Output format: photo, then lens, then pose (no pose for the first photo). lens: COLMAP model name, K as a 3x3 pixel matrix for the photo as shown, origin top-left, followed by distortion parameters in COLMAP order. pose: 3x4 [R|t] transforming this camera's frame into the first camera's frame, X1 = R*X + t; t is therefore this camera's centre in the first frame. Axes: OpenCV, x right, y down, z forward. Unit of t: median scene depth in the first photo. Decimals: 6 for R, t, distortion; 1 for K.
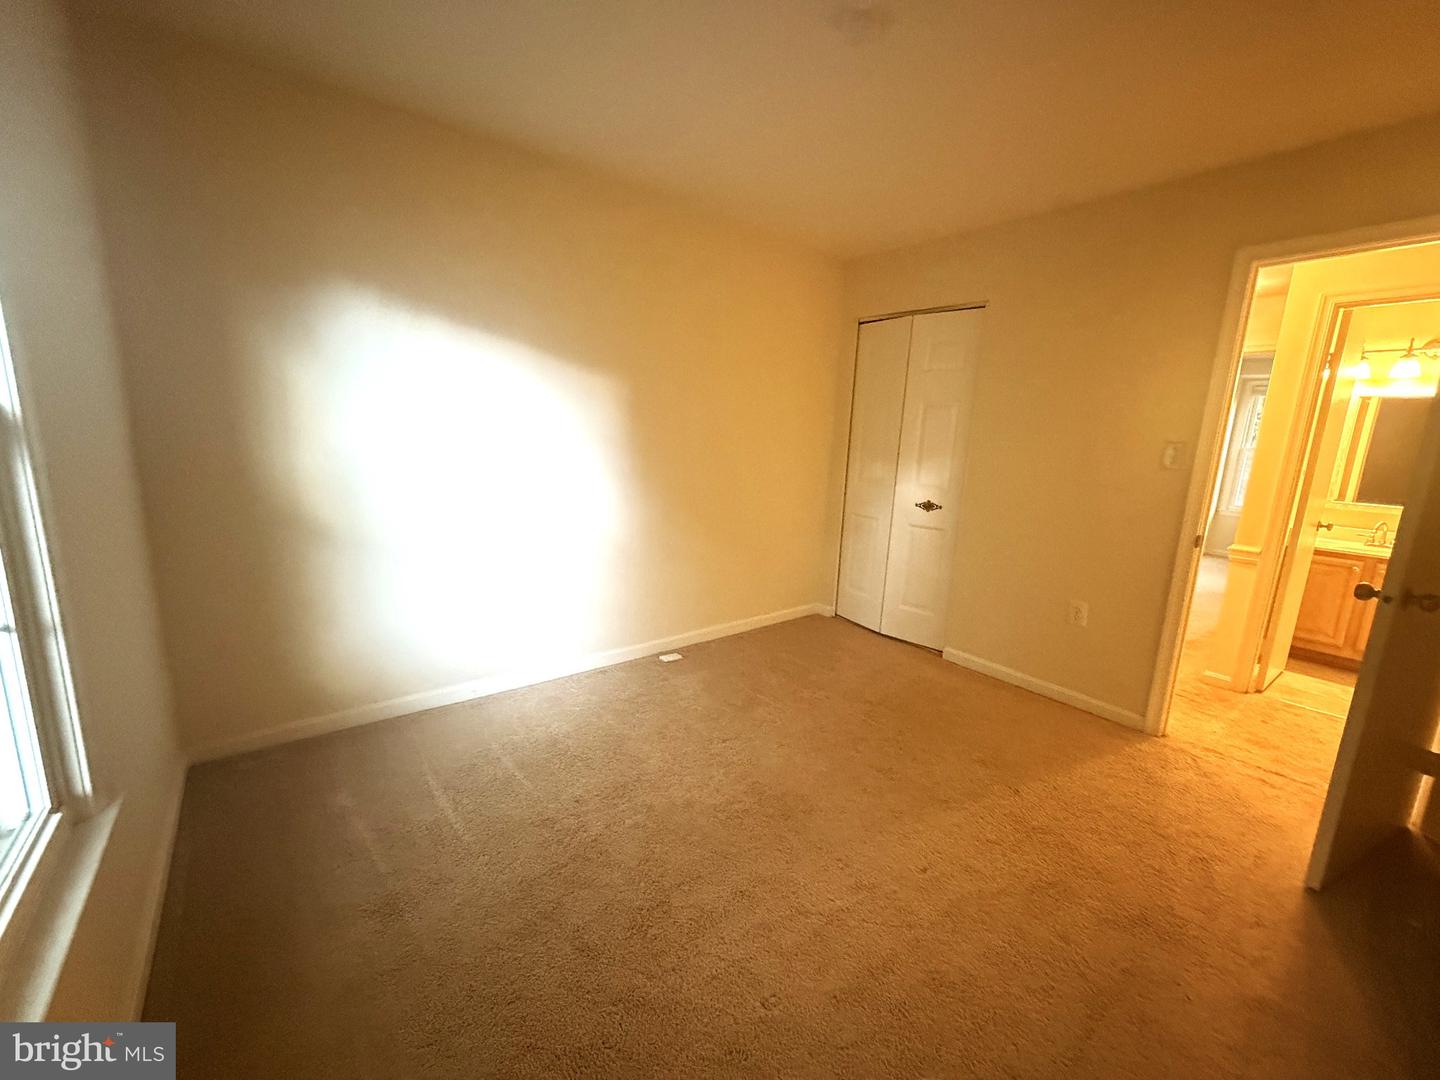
lens RADIAL K [[573.2, 0, 723.4], [0, 573.2, 544.0], [0, 0, 1]] dist [0.000866, -0.000535]
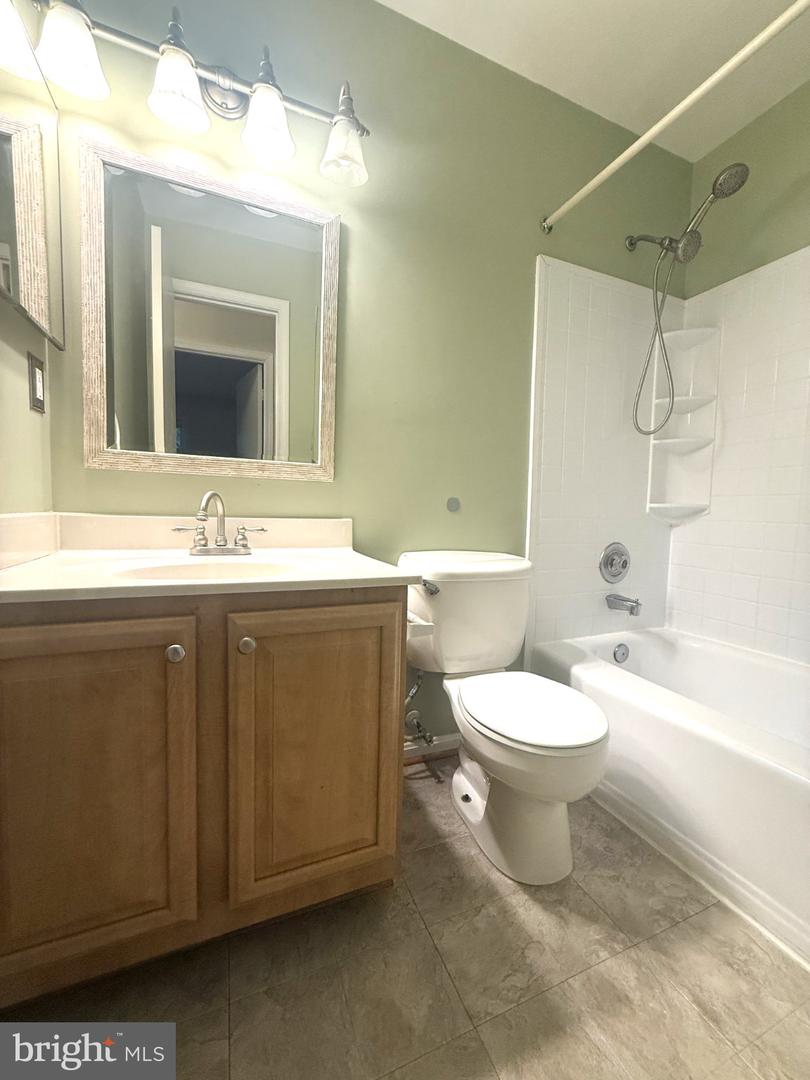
lens RADIAL K [[430.7, 0, 407.4], [0, 430.7, 536.7], [0, 0, 1]] dist [0.000240, -0.000079]
pose [[0.268716, -0.092411, 0.958776, 0.165612], [0.167039, 0.984776, 0.048101, 0.000153], [-0.948625, 0.147227, 0.280061, 0.146391]]
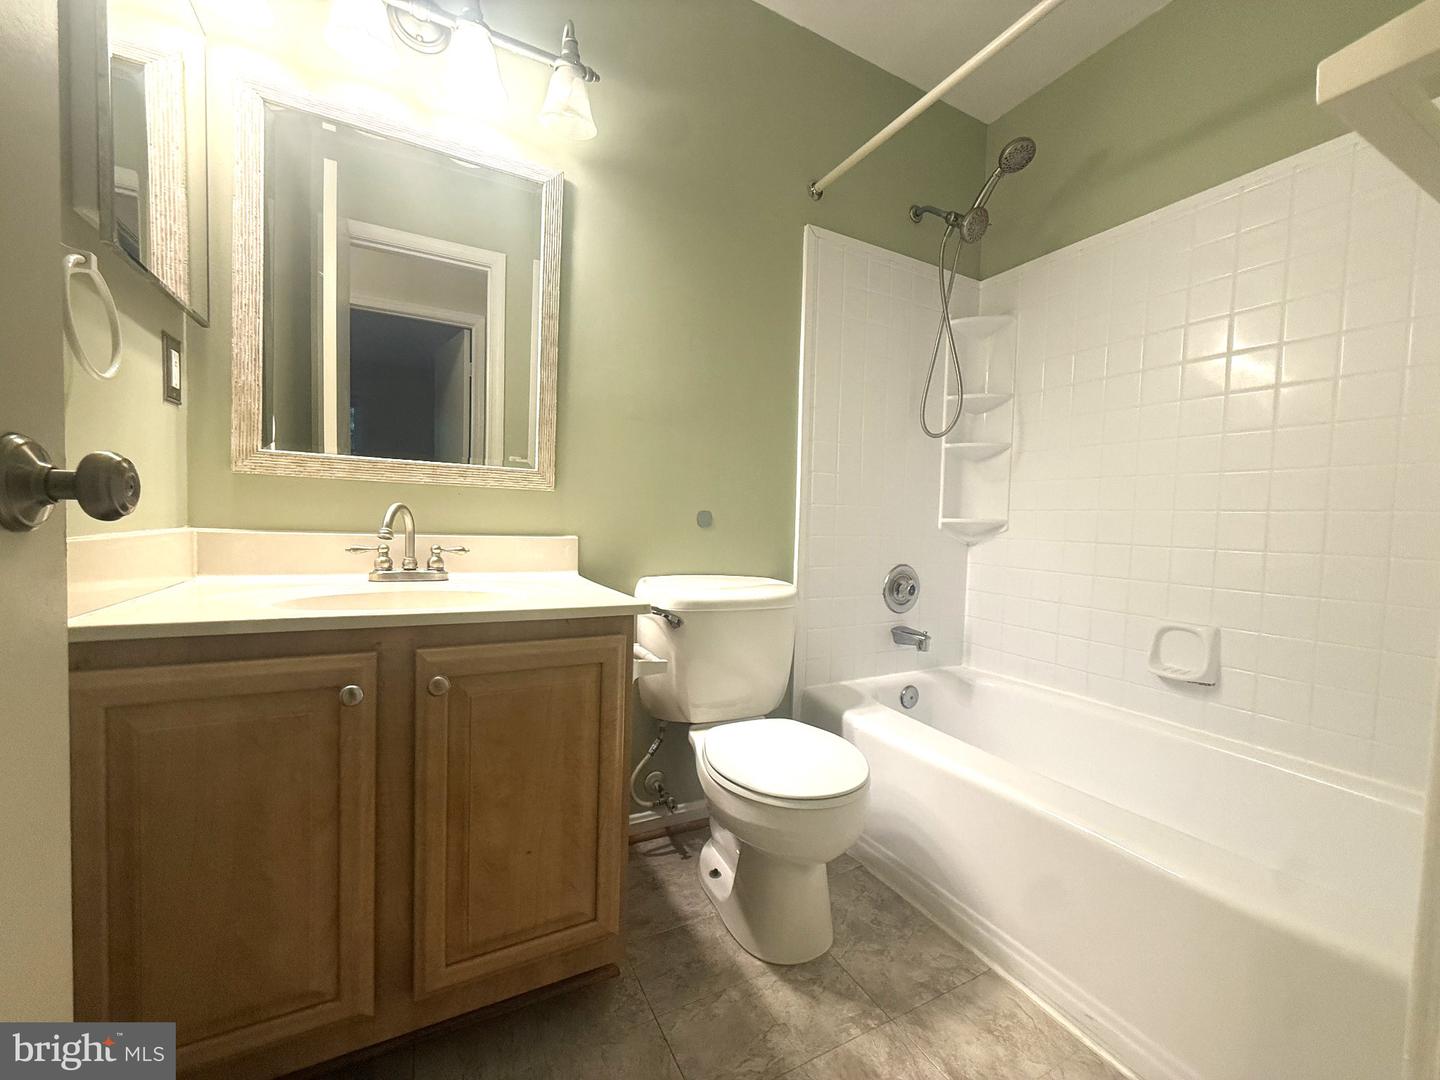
lens RADIAL K [[573.2, 0, 723.4], [0, 573.2, 544.0], [0, 0, 1]] dist [0.000866, -0.000535]
pose [[0.181921, -0.073416, 0.980569, 0.159348], [0.161154, 0.985952, 0.043921, -0.000020], [-0.970018, 0.150032, 0.191196, 0.140916]]
